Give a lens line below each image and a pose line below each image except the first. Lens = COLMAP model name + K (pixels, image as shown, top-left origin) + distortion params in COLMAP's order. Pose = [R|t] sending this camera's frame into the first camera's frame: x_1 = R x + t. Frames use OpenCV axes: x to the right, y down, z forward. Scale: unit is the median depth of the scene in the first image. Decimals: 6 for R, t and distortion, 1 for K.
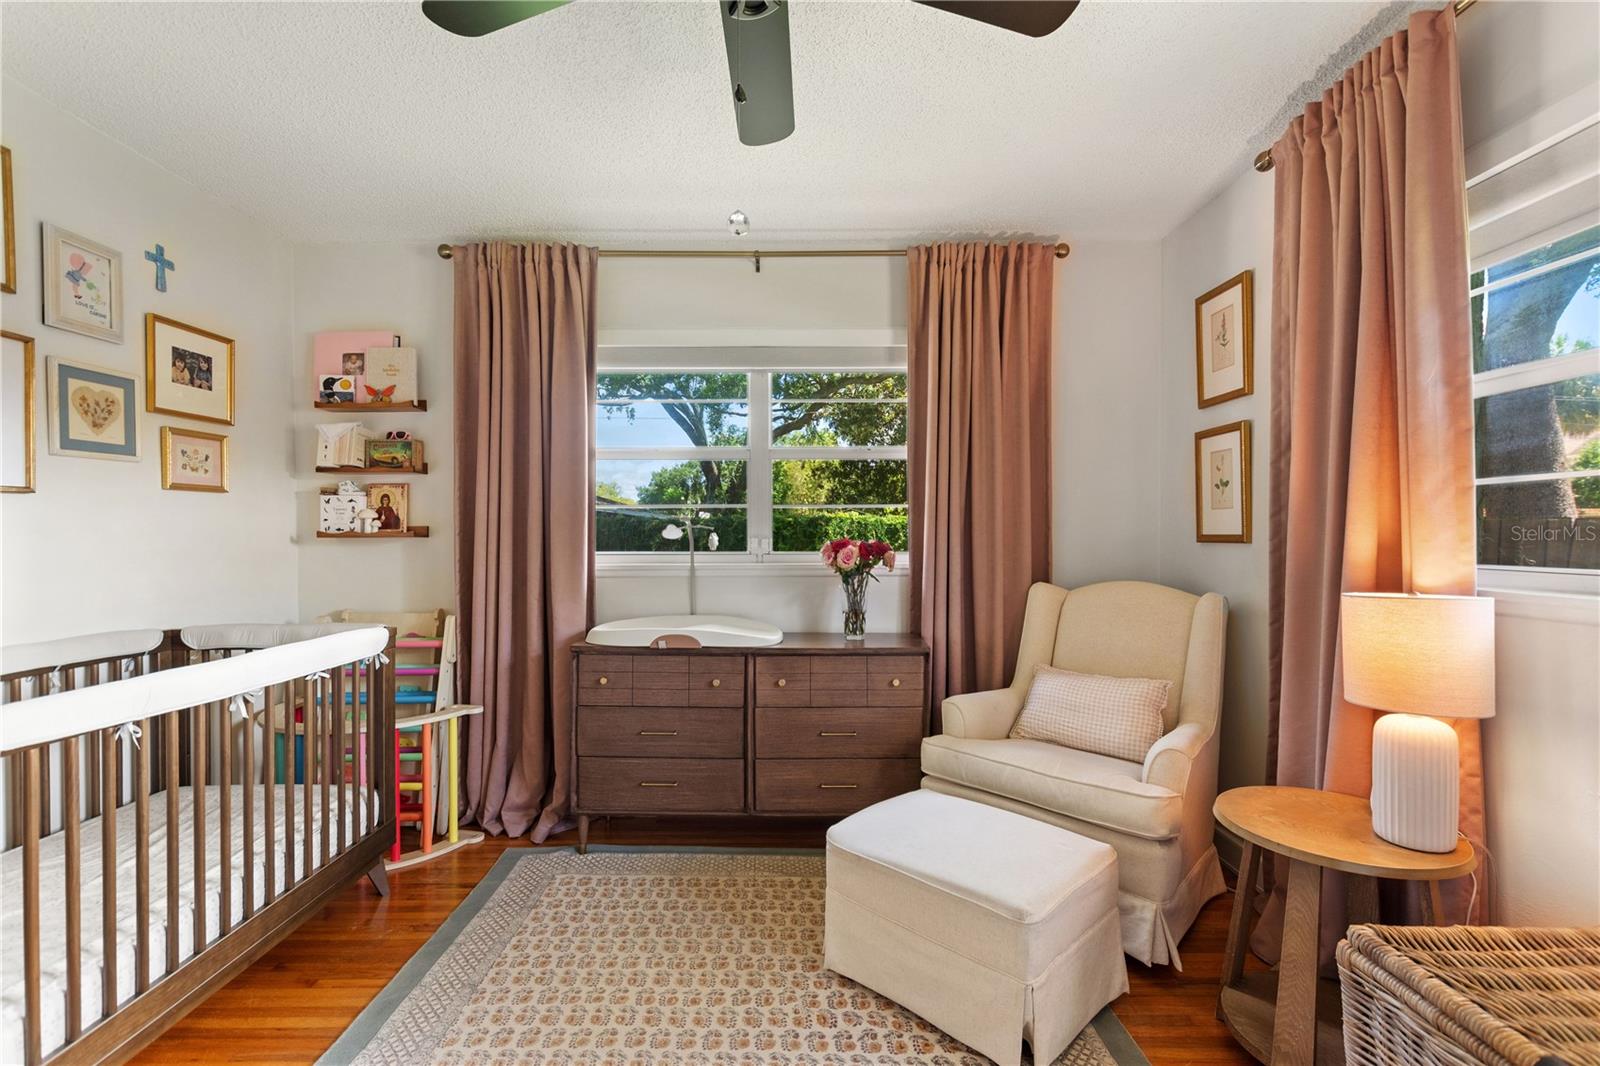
lens RADIAL K [[723.3, 0, 802.1], [0, 723.3, 538.5], [0, 0, 1]] dist [0.009537, -0.004766]
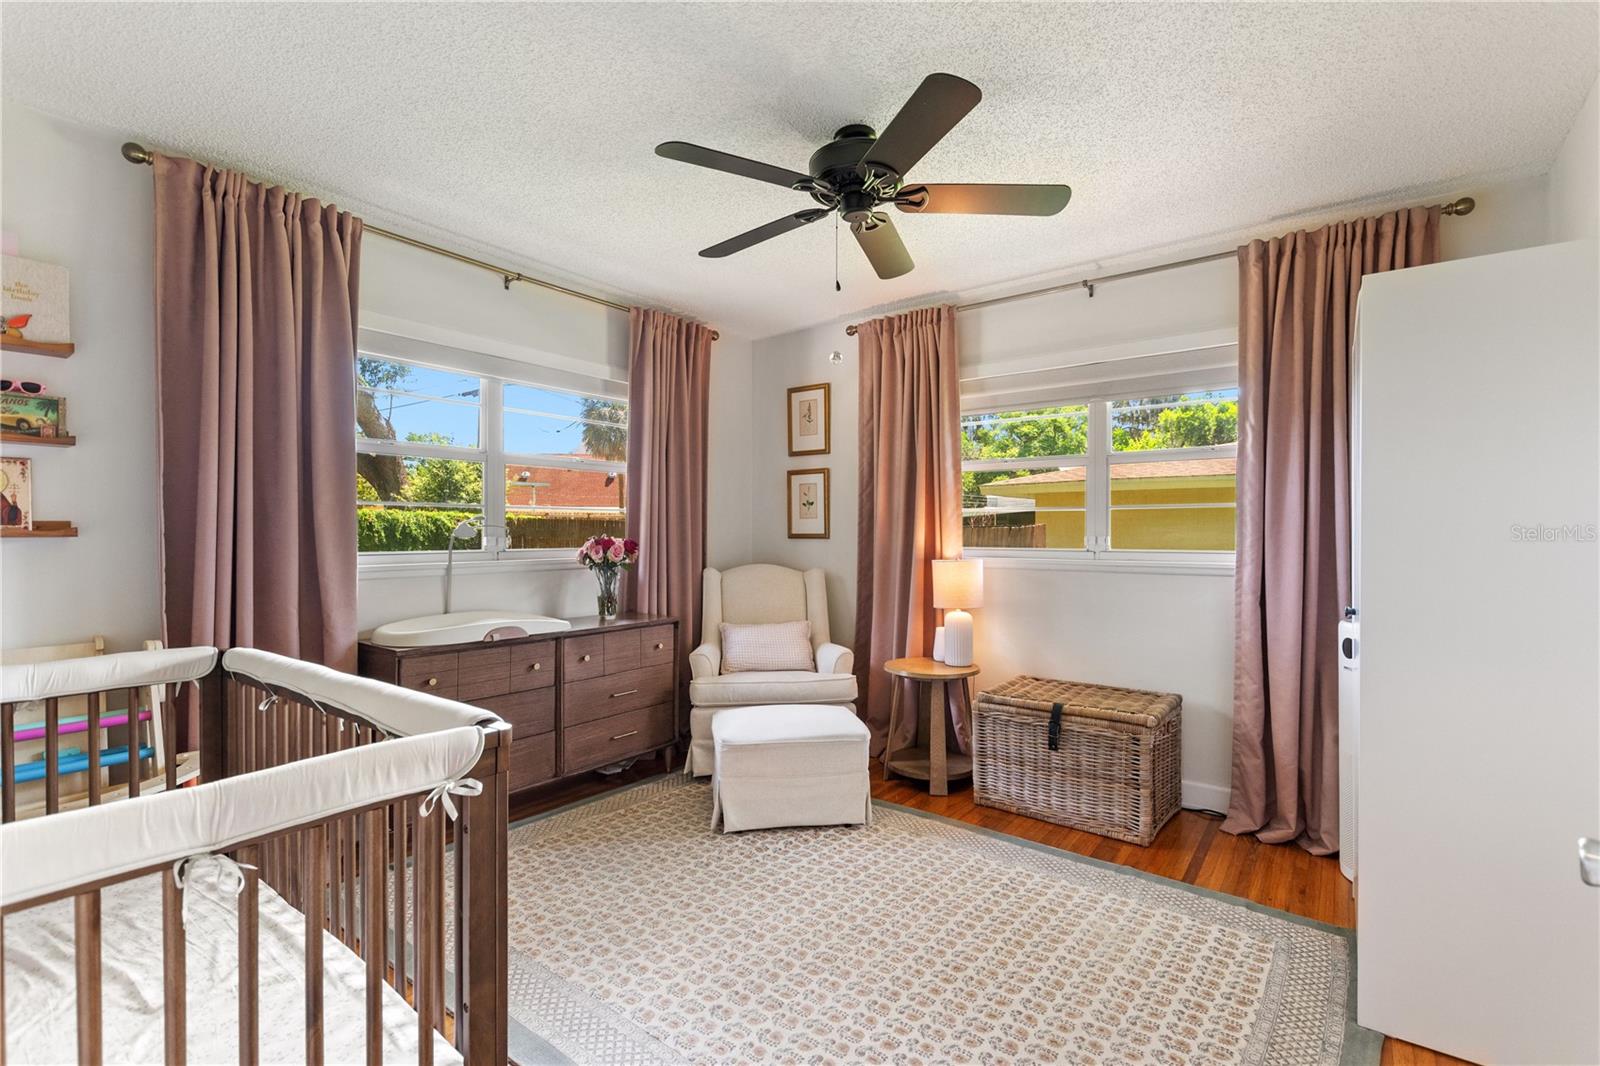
lens RADIAL K [[723.3, 0, 810.5], [0, 723.3, 534.3], [0, 0, 1]] dist [0.009537, -0.004766]
pose [[0.592671, -0.000388, 0.805444, -0.740549], [0.003745, 0.999990, -0.002274, -0.000023], [-0.805436, 0.004364, 0.592667, 0.000381]]
